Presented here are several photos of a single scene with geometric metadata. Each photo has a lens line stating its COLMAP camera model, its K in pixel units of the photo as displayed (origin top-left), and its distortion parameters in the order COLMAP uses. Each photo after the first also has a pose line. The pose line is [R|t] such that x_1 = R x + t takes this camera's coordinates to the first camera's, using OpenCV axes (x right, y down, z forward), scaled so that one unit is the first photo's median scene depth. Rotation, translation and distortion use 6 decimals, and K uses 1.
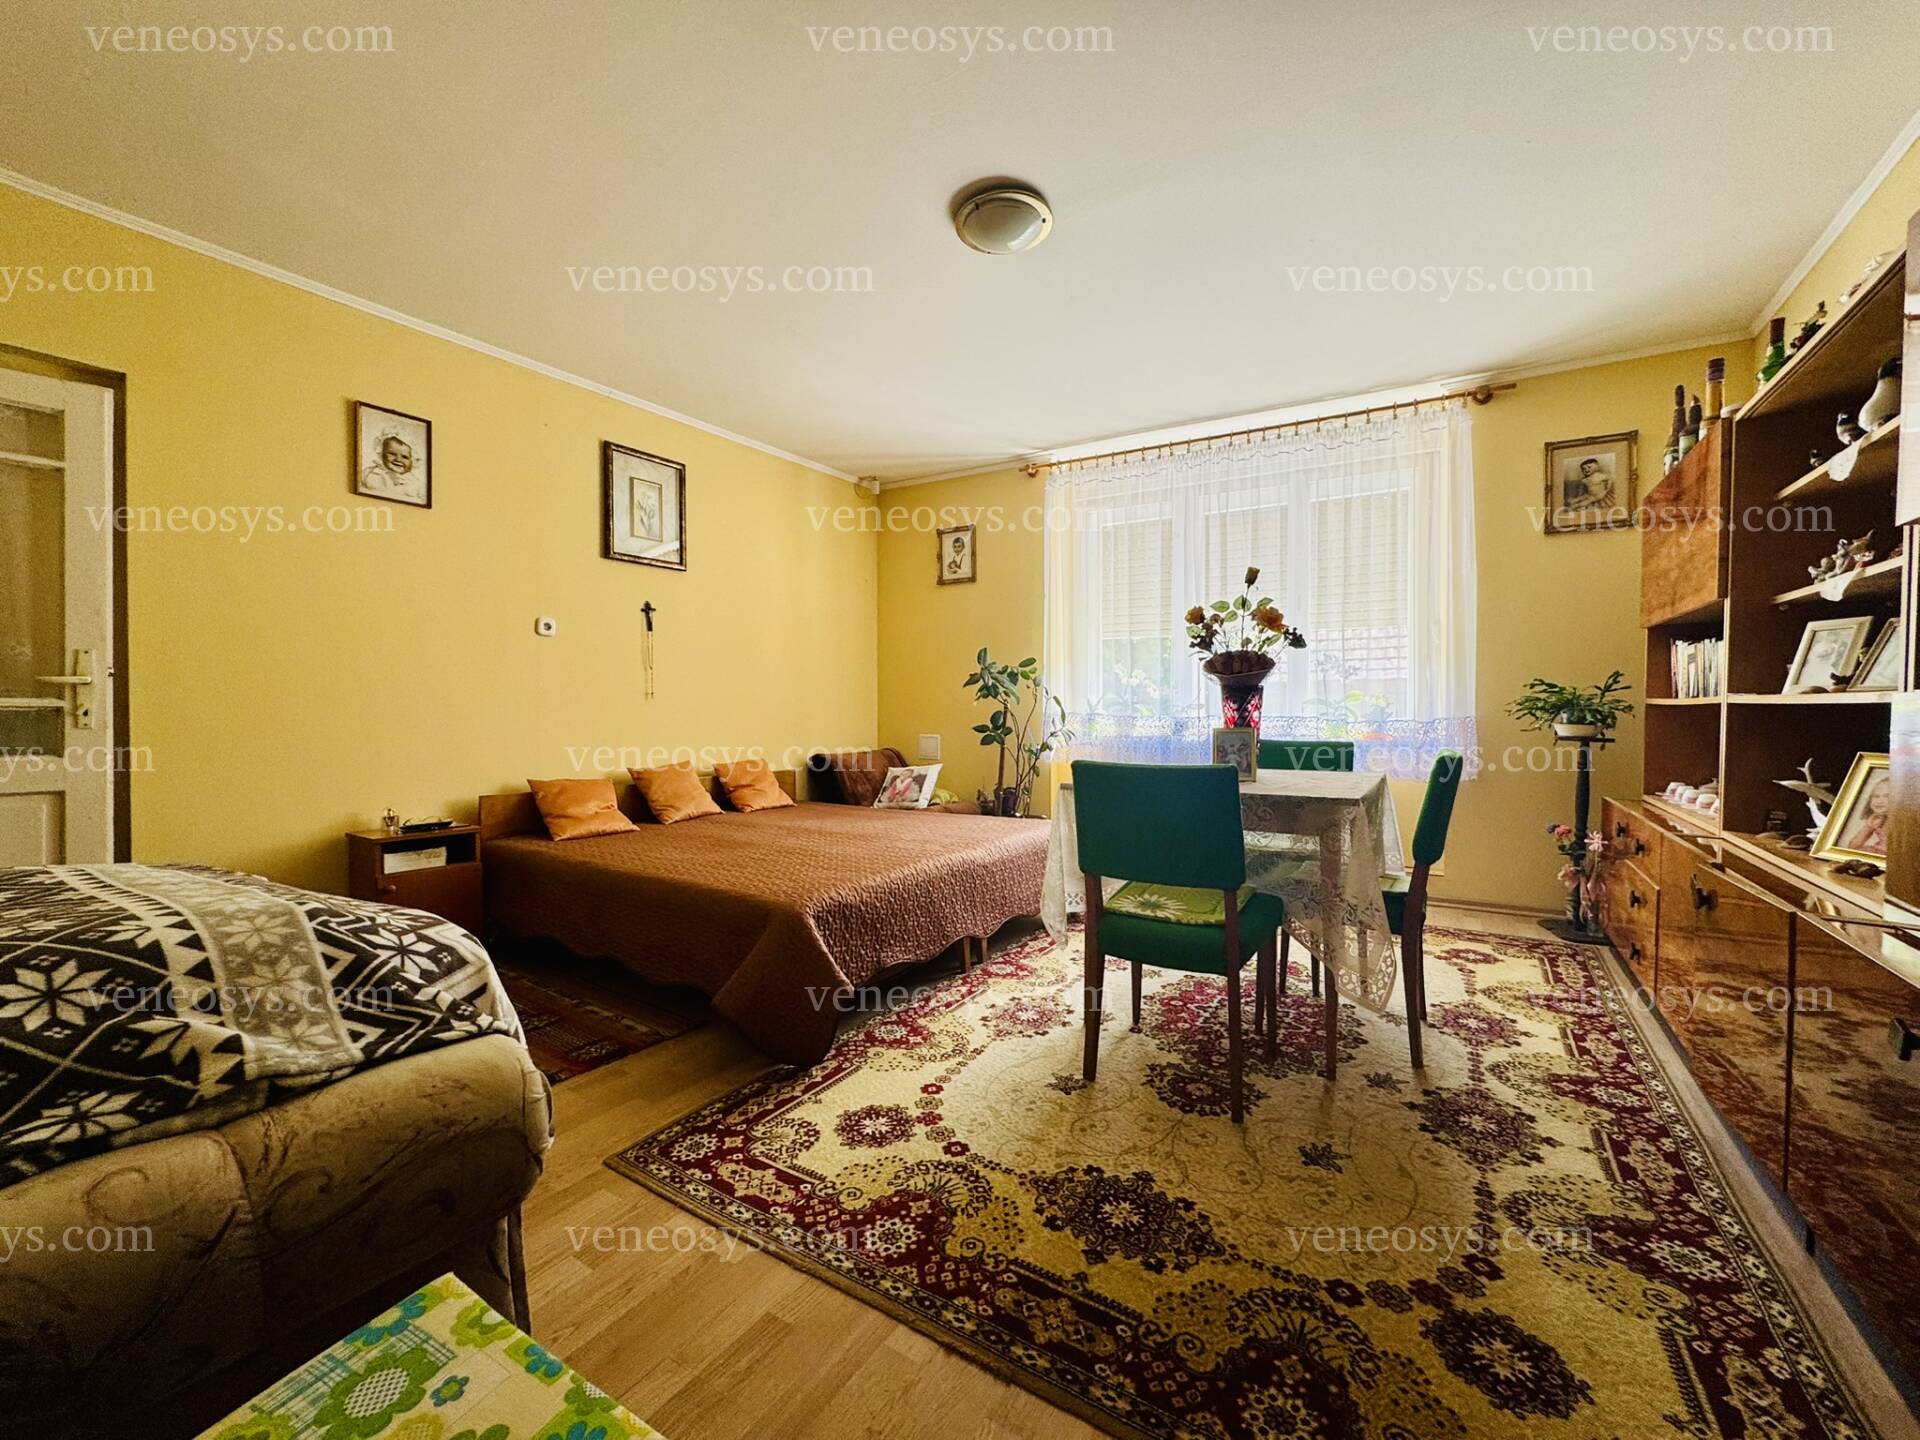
lens RADIAL K [[754.8, 0, 958.4], [0, 754.8, 718.4], [0, 0, 1]] dist [-0.000360, 0.000031]
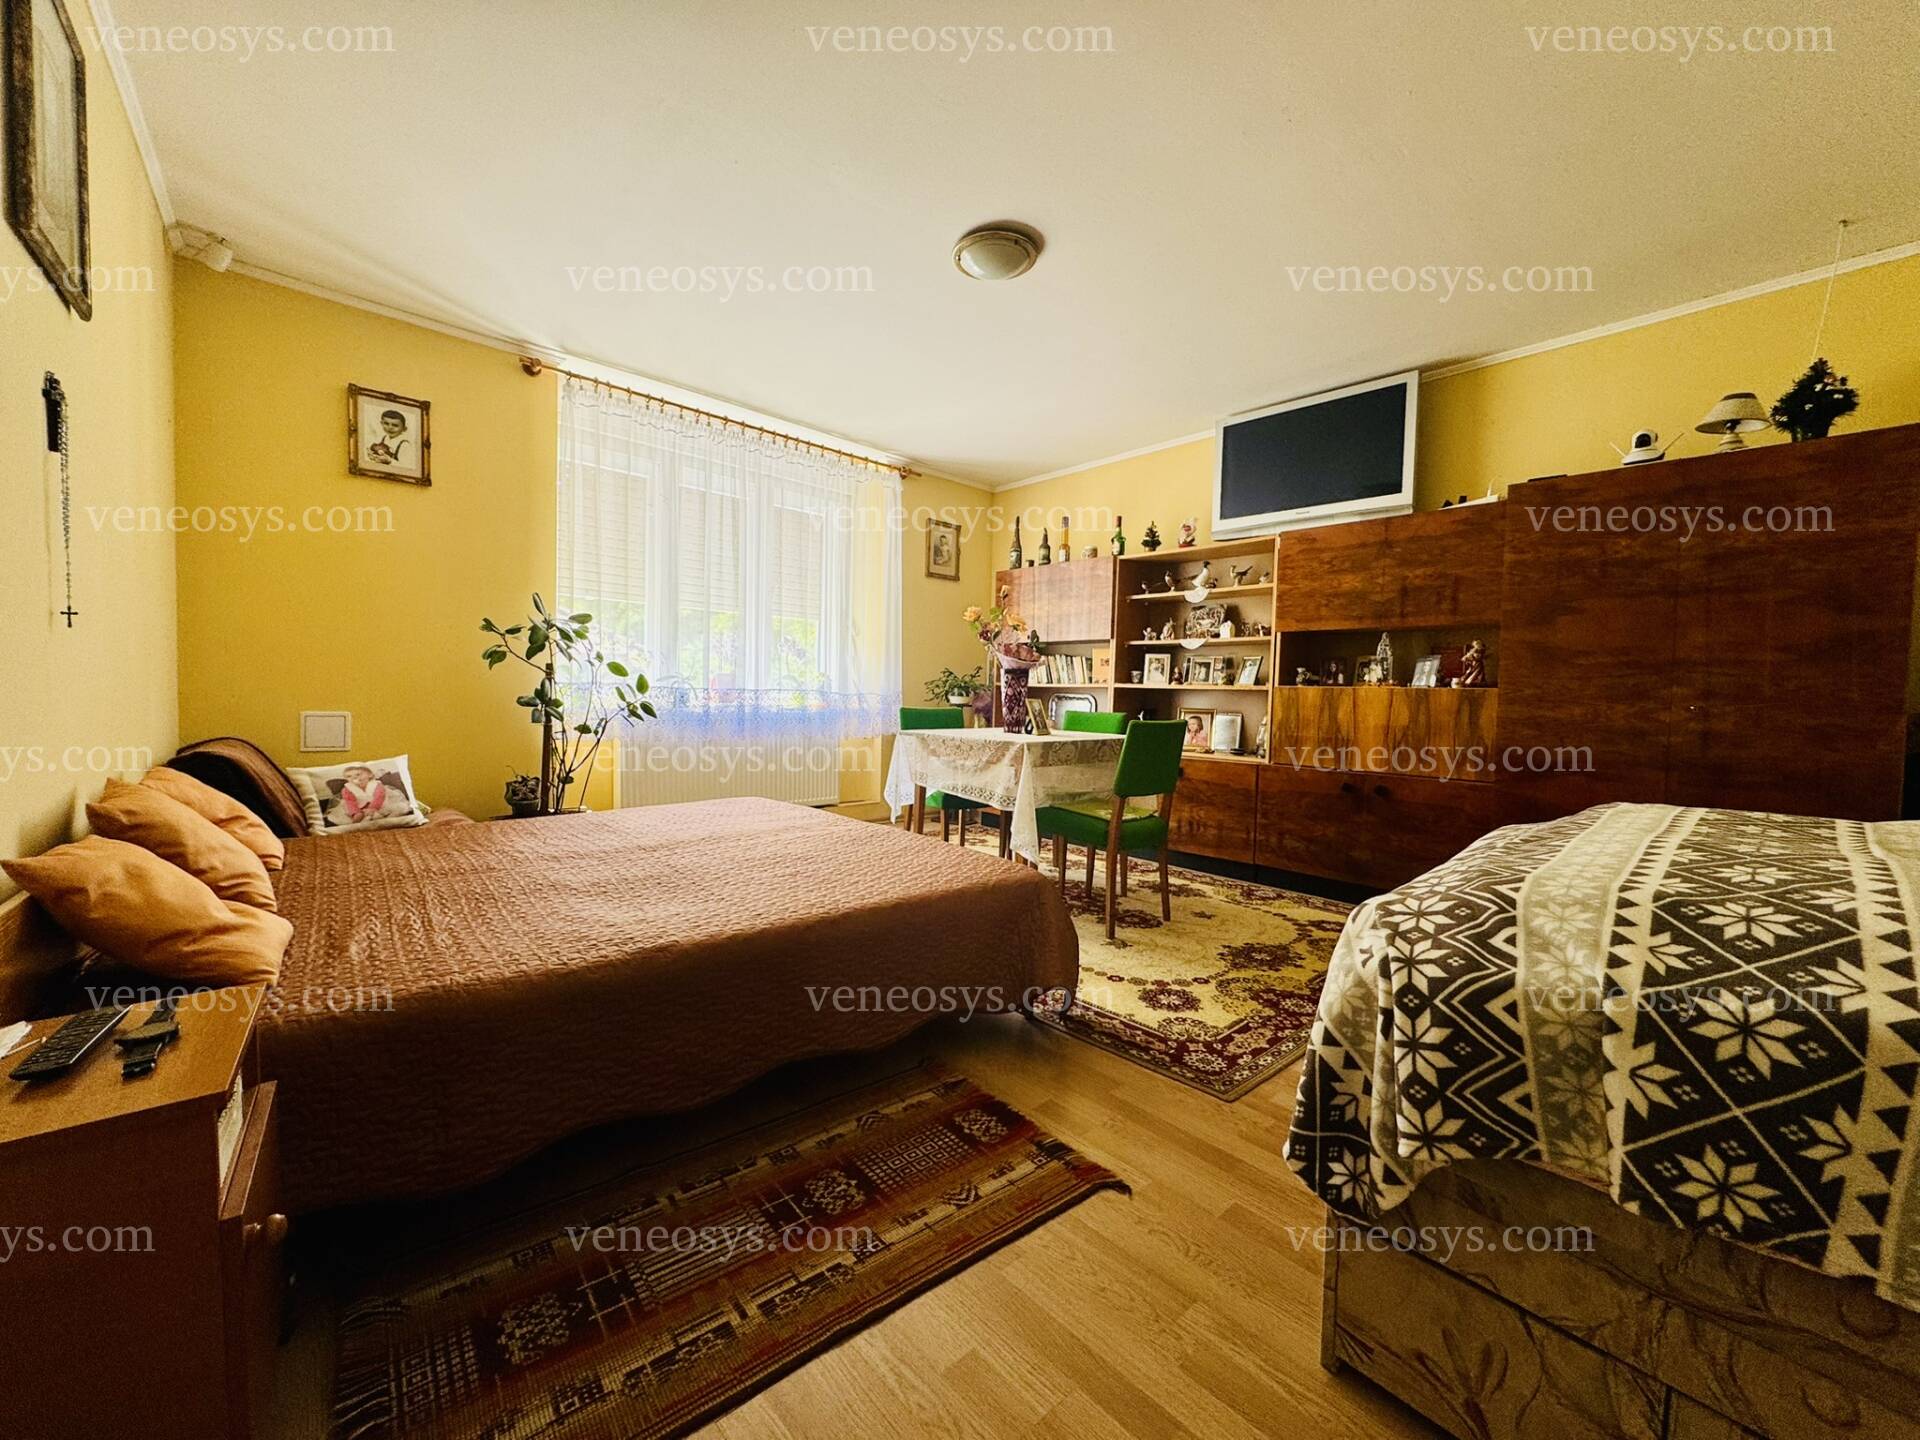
lens RADIAL K [[754.8, 0, 958.4], [0, 754.8, 718.4], [0, 0, 1]] dist [-0.000360, 0.000031]
pose [[0.278972, -0.025745, 0.959954, -1.480255], [-0.009781, 0.999513, 0.029648, 0.011803], [-0.960249, -0.017660, 0.278585, 1.003152]]
